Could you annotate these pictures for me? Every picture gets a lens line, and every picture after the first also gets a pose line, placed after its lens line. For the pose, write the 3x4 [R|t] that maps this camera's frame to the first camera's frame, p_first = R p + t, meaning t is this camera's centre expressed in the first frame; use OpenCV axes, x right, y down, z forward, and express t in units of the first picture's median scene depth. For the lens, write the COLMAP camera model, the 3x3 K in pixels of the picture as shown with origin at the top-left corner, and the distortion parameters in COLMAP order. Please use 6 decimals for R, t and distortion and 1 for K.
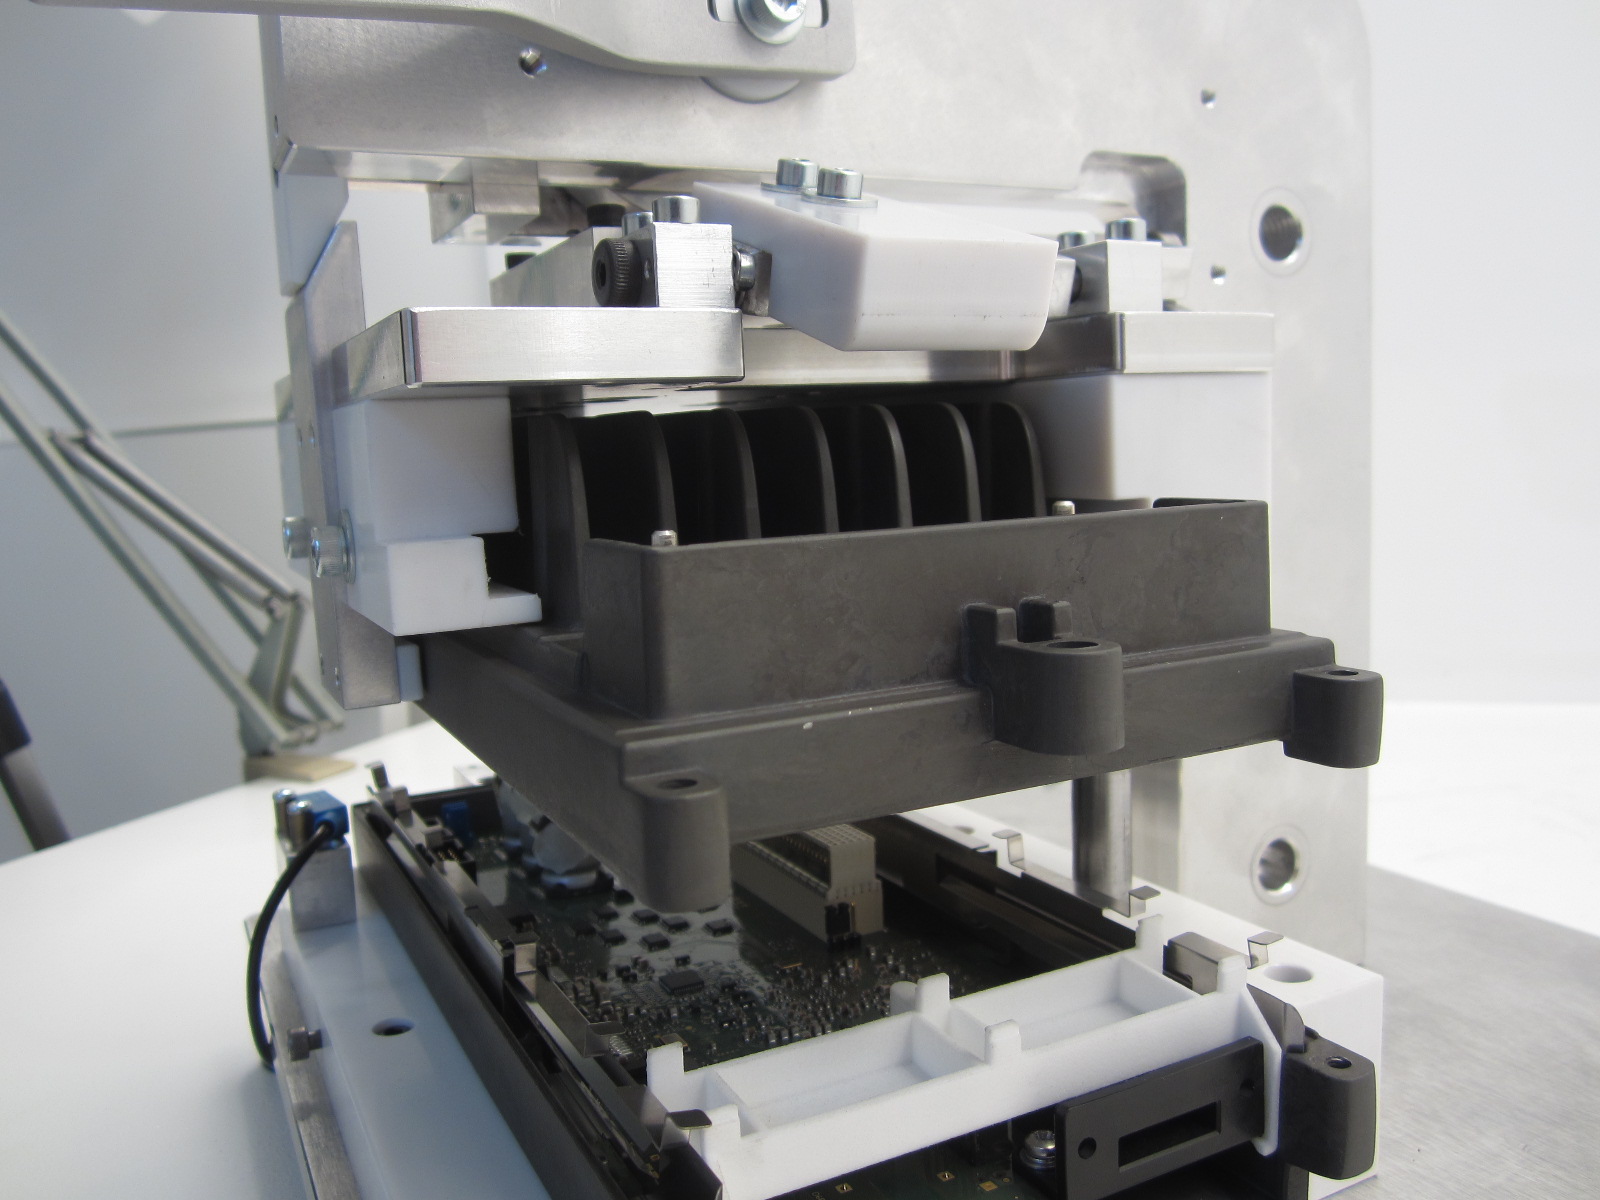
lens RADIAL K [[1318.8, 0, 794.8], [0, 1318.8, 597.8], [0, 0, 1]] dist [-0.069273, 0.048718]
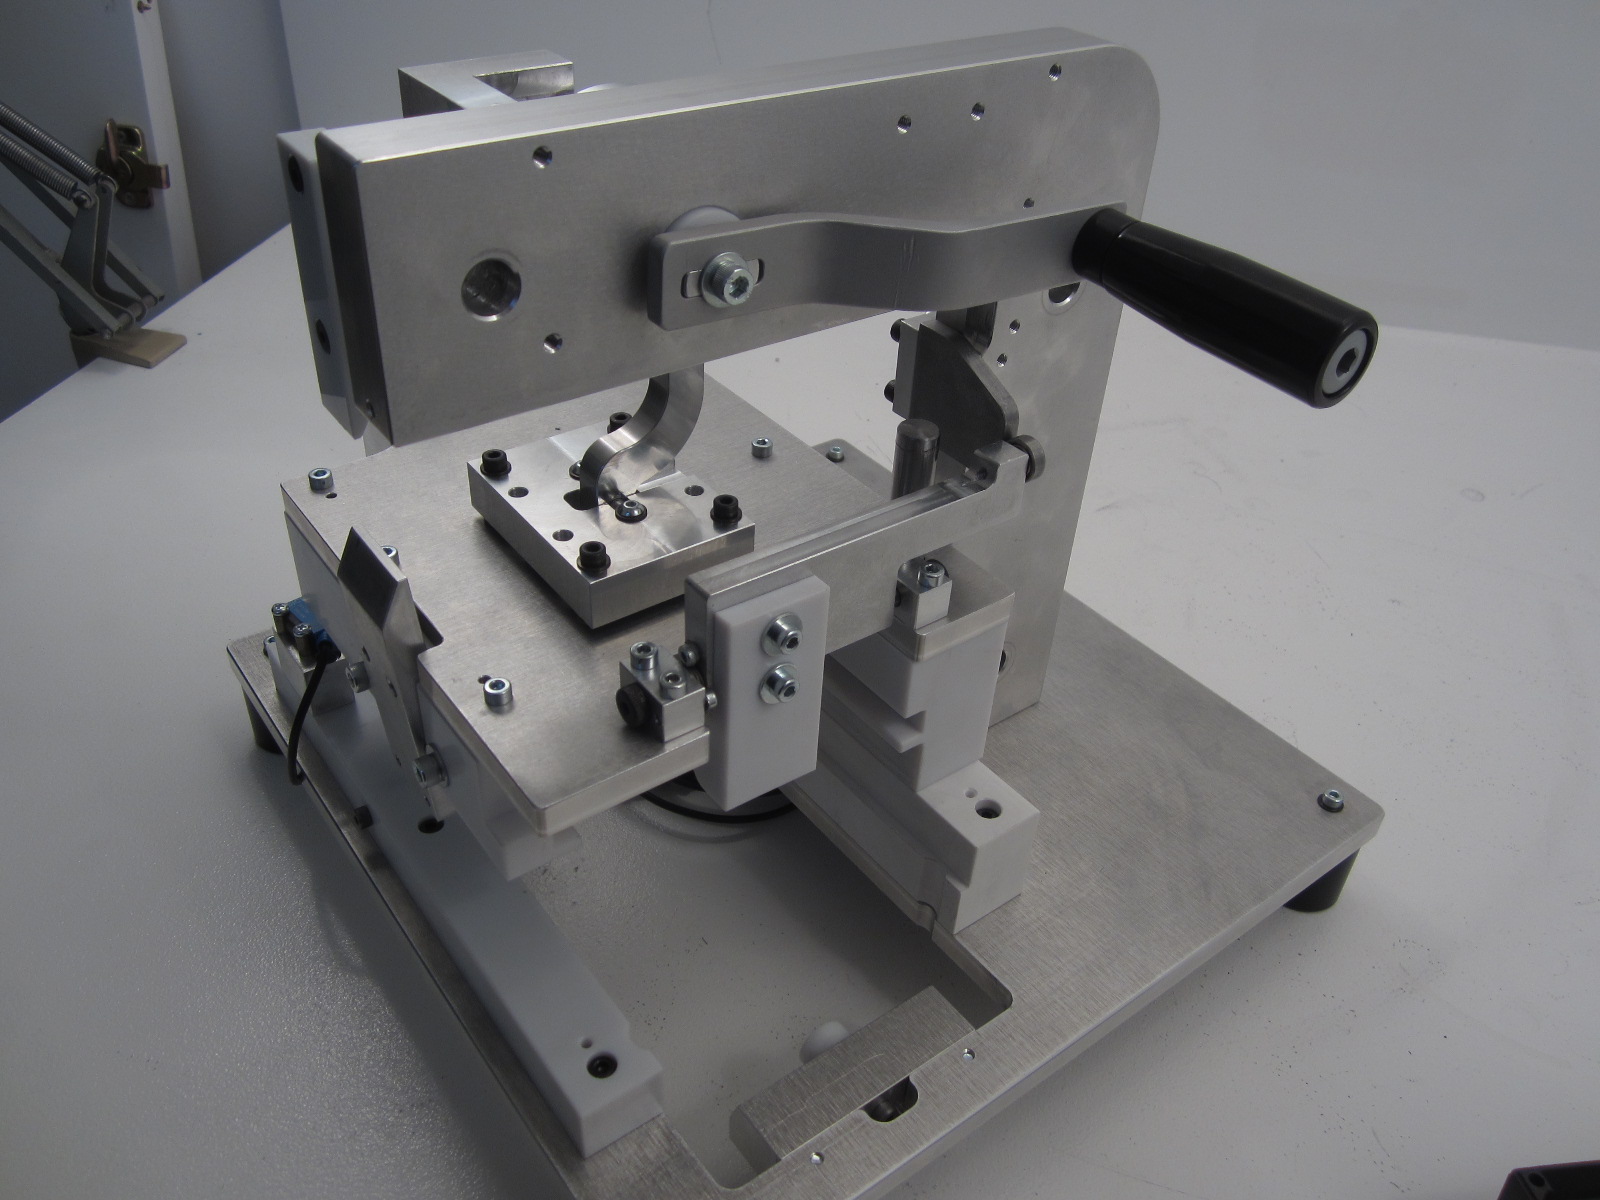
lens RADIAL K [[1318.8, 0, 791.5], [0, 1318.8, 599.7], [0, 0, 1]] dist [-0.069273, 0.048718]
pose [[0.980498, -0.028215, 0.194496, -0.180436], [-0.071675, 0.870142, 0.487560, -0.672720], [-0.182995, -0.491992, 0.851150, -0.260433]]
